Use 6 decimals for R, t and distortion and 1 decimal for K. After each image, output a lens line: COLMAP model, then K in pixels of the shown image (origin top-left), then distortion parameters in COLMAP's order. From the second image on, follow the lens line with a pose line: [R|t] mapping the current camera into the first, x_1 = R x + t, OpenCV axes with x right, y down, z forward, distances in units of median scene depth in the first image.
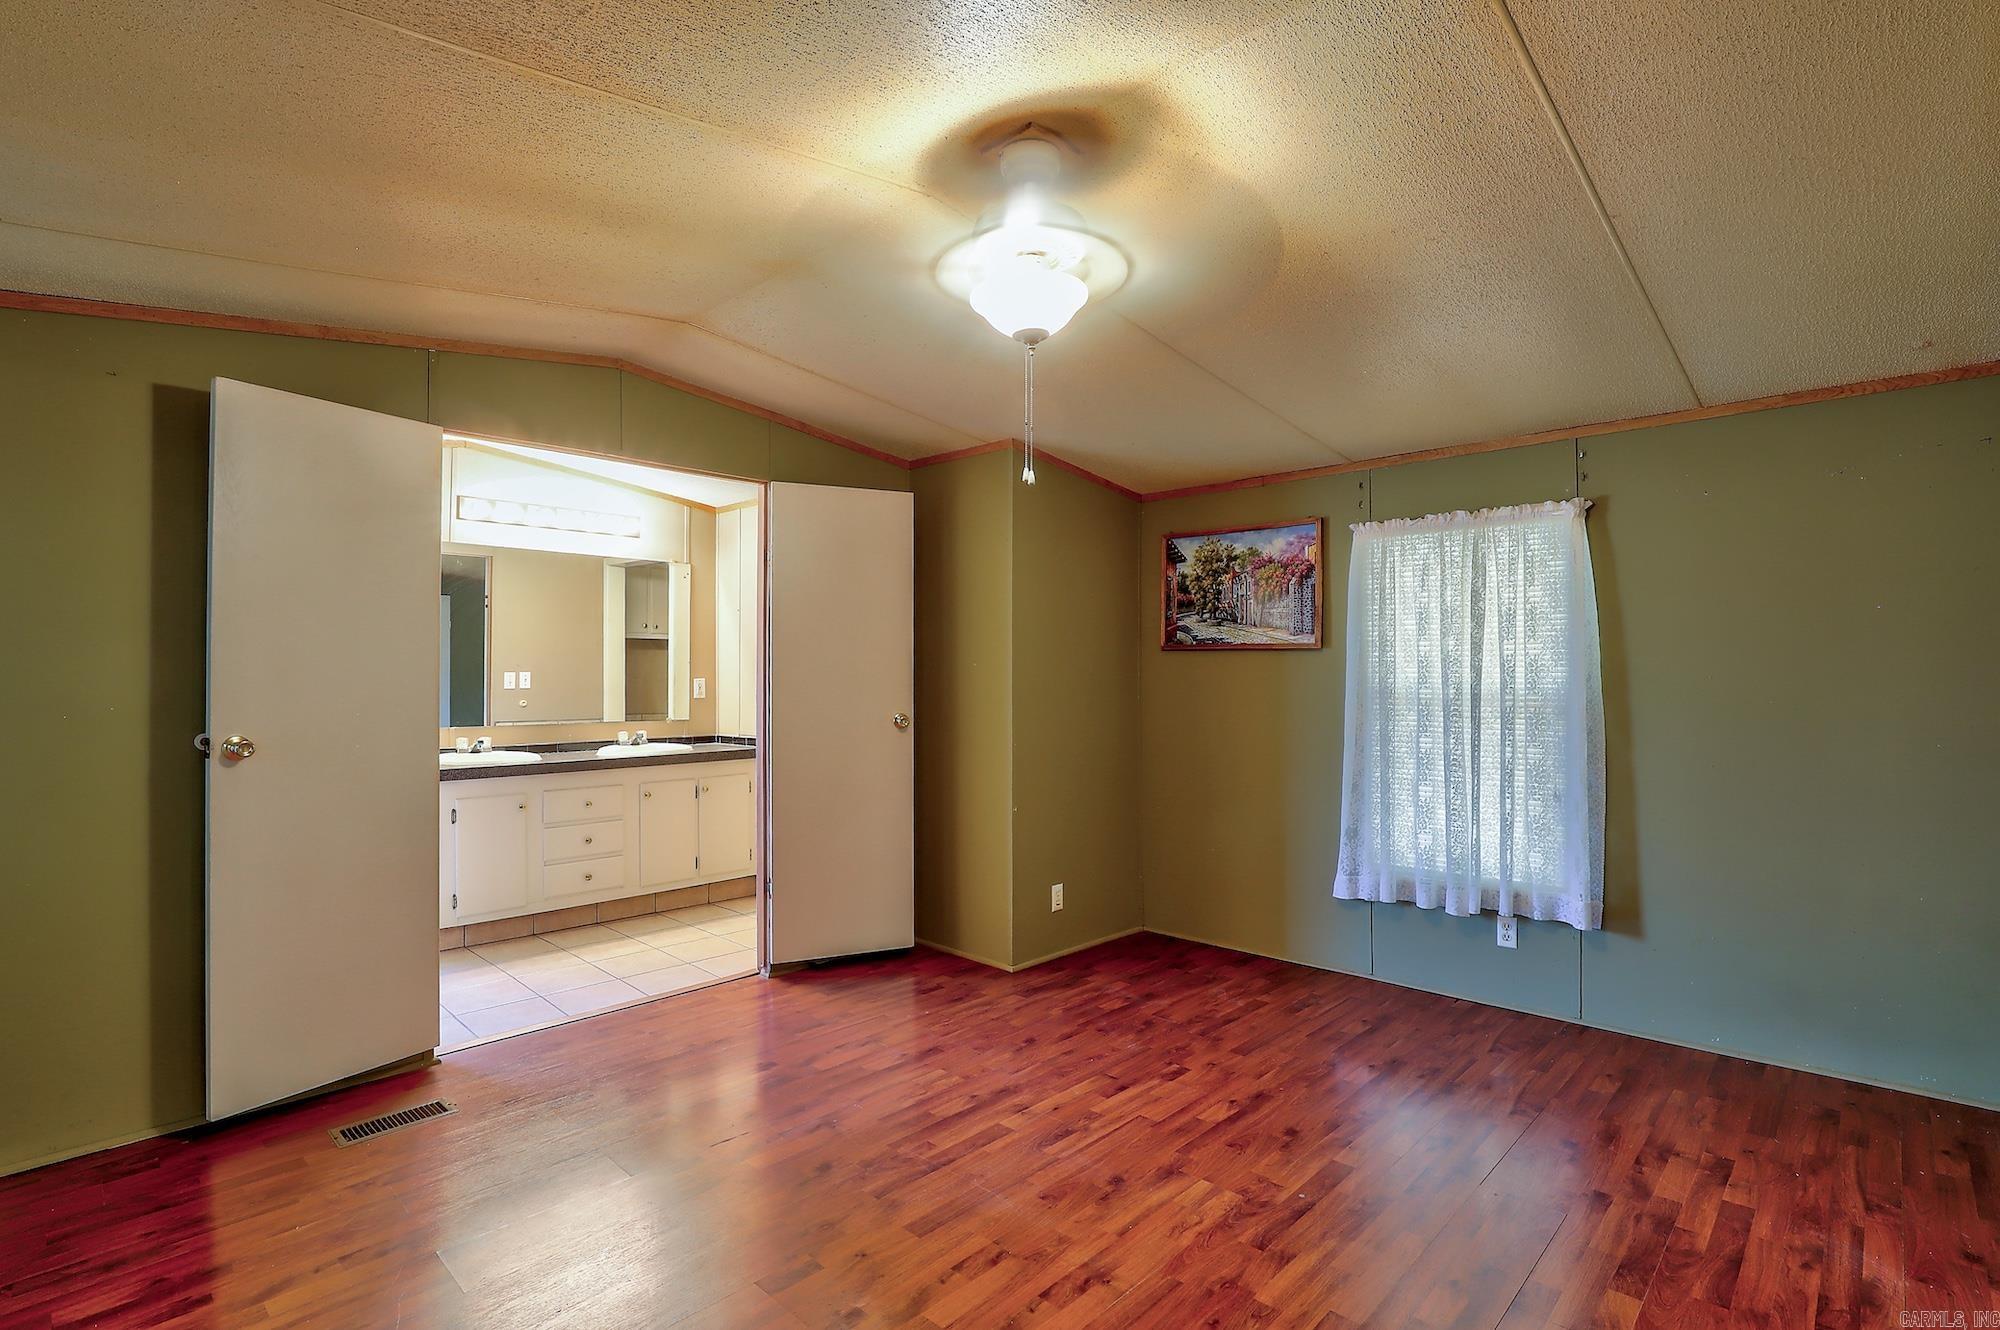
lens RADIAL K [[951.4, 0, 1005.2], [0, 951.4, 668.0], [0, 0, 1]] dist [-0.002123, -0.000554]
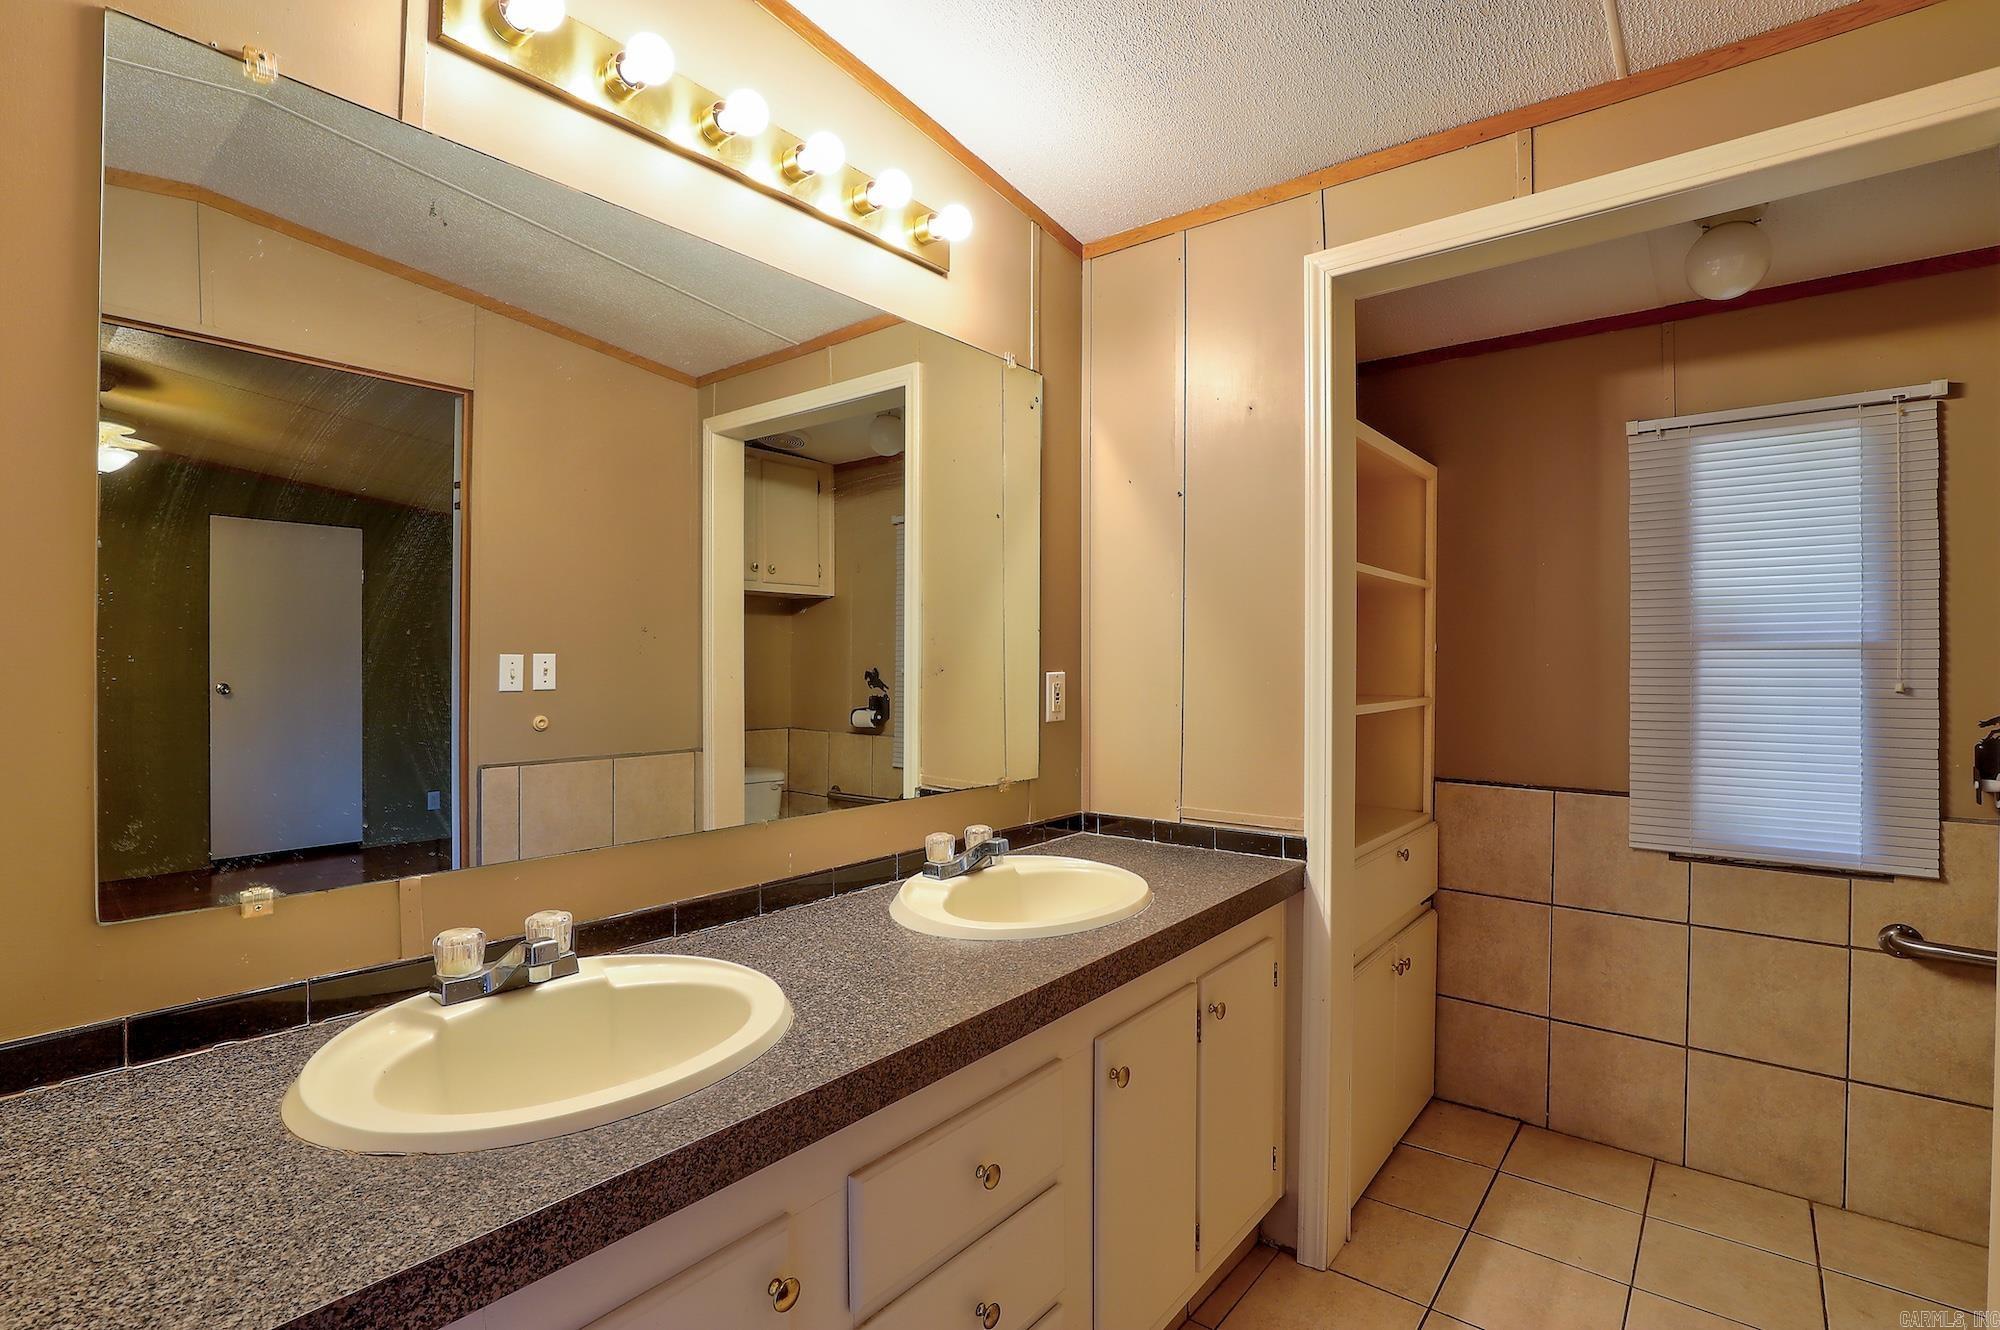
lens RADIAL K [[951.4, 0, 994.6], [0, 951.4, 667.7], [0, 0, 1]] dist [-0.002123, -0.000554]
pose [[0.996936, 0.000983, 0.078213, -0.329272], [-0.002250, 0.999868, 0.016115, 0.003071], [-0.078186, -0.016242, 0.996806, 0.535283]]
